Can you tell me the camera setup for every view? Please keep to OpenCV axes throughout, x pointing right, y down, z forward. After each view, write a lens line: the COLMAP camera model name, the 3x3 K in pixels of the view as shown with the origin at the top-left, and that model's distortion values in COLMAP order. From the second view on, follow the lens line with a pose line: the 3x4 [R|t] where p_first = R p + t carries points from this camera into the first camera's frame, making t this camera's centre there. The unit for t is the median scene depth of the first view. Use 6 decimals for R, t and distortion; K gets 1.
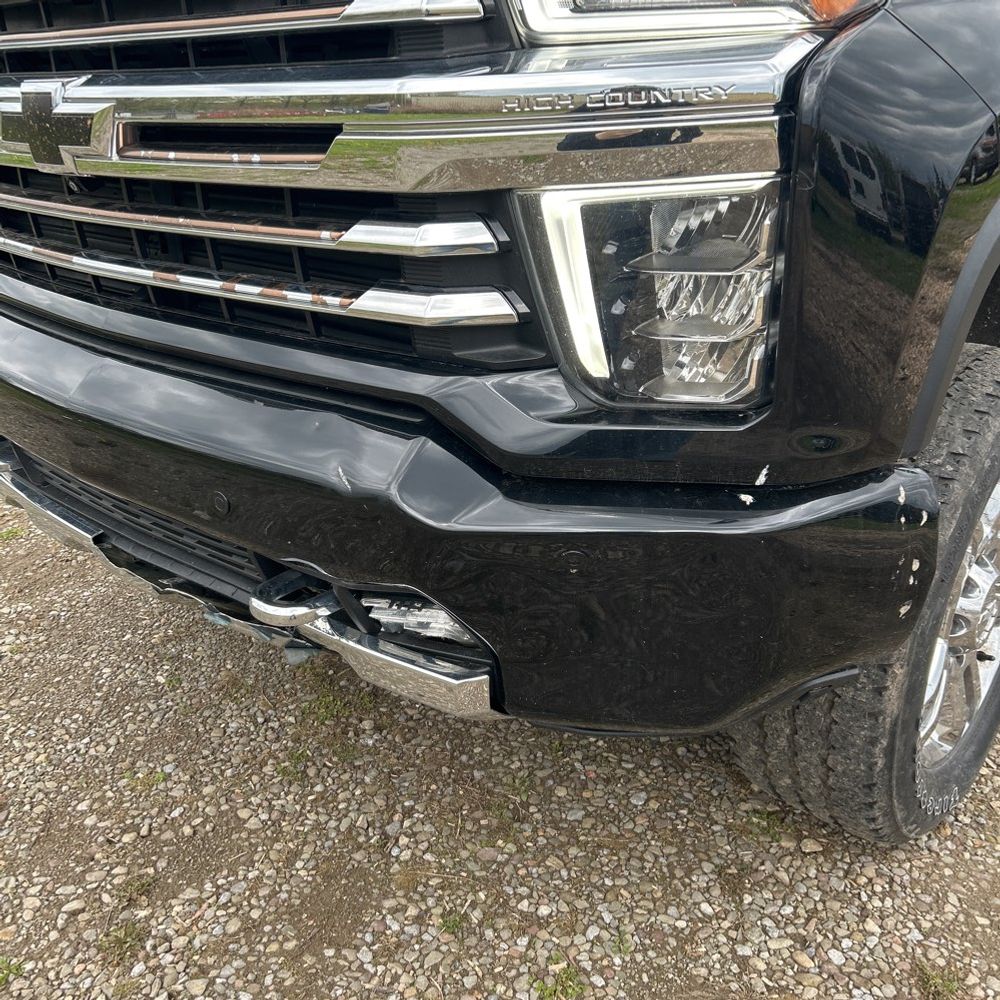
lens RADIAL K [[999.3, 0, 494.6], [0, 999.3, 495.8], [0, 0, 1]] dist [0.046877, -0.028025]
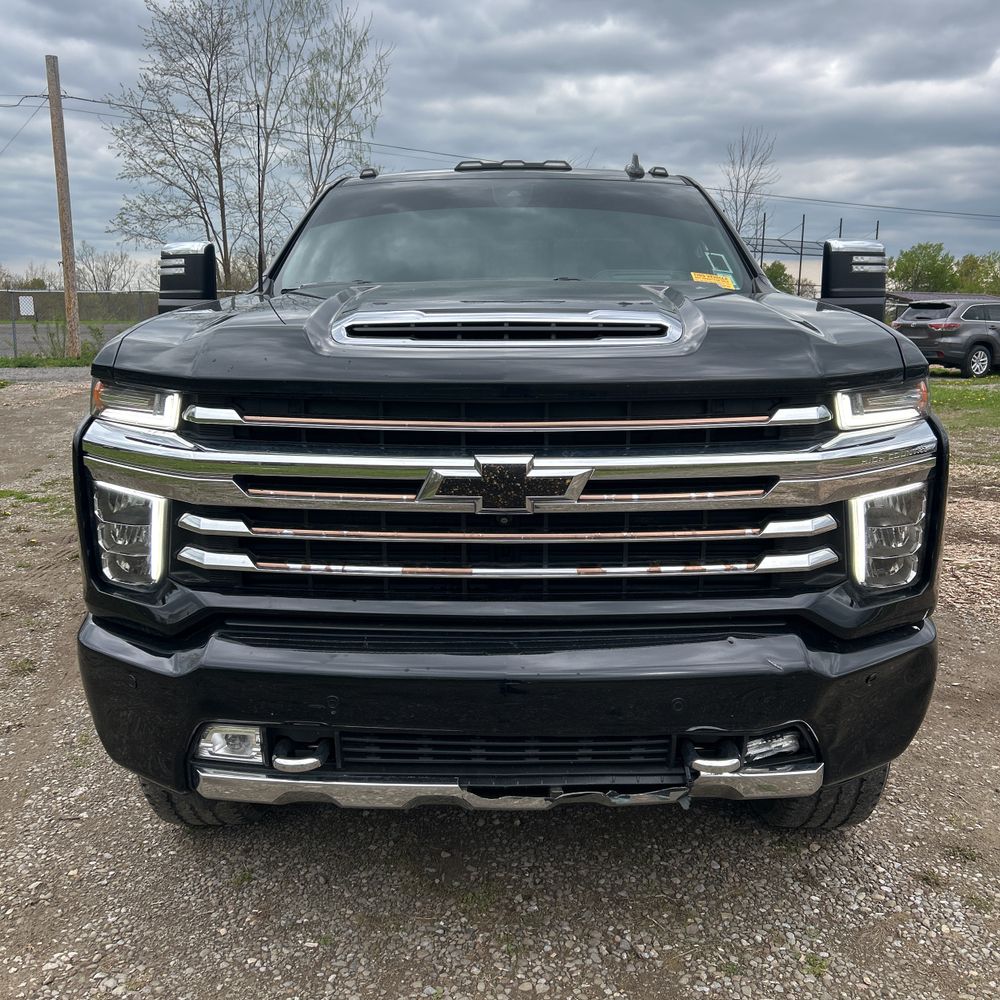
lens RADIAL K [[982.1, 0, 494.3], [0, 982.1, 500.0], [0, 0, 1]] dist [0.105549, -0.186251]
pose [[0.755174, -0.111567, 0.645960, -1.431395], [0.238414, 0.964671, -0.112109, -0.193137], [-0.610632, 0.238668, 0.755094, -0.068784]]
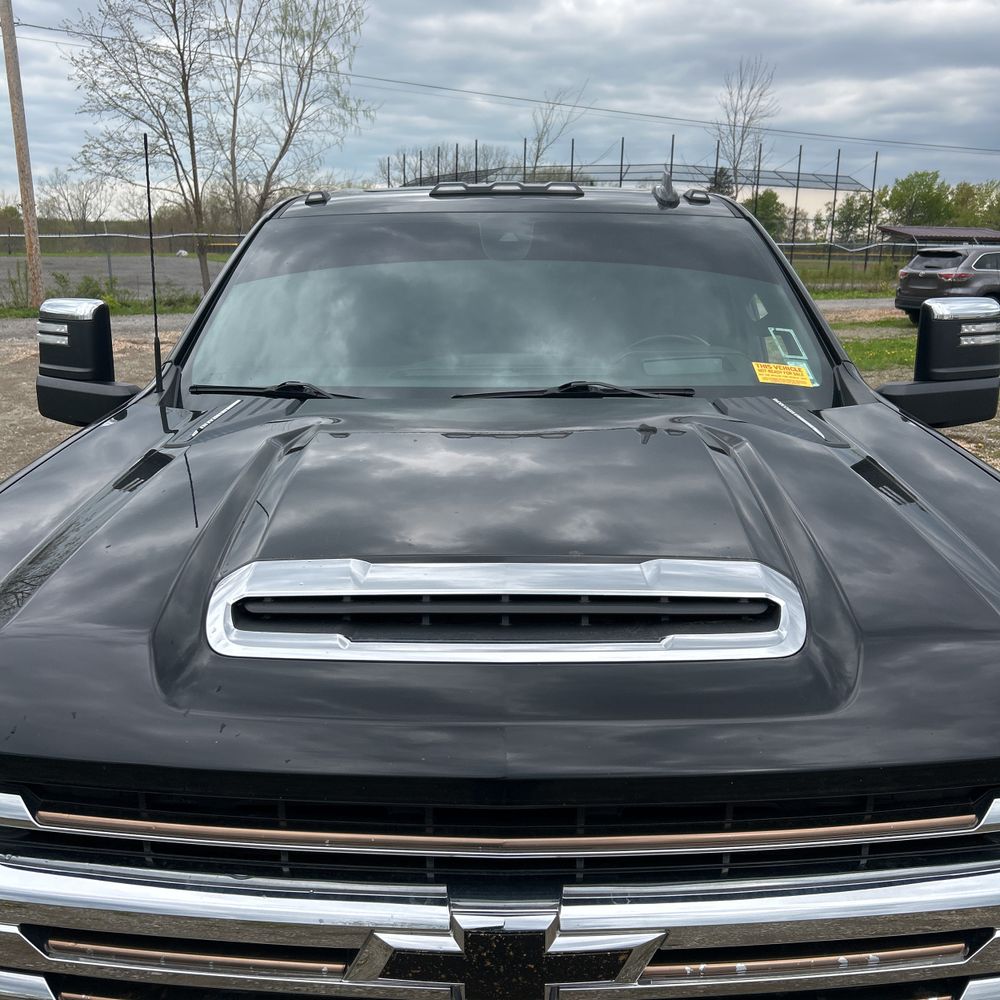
lens RADIAL K [[999.3, 0, 494.6], [0, 999.3, 495.8], [0, 0, 1]] dist [0.046877, -0.028025]
pose [[0.746520, -0.151098, 0.647980, -0.947247], [0.242482, 0.968681, -0.053476, -0.707851], [-0.619605, 0.197044, 0.759778, 0.333667]]
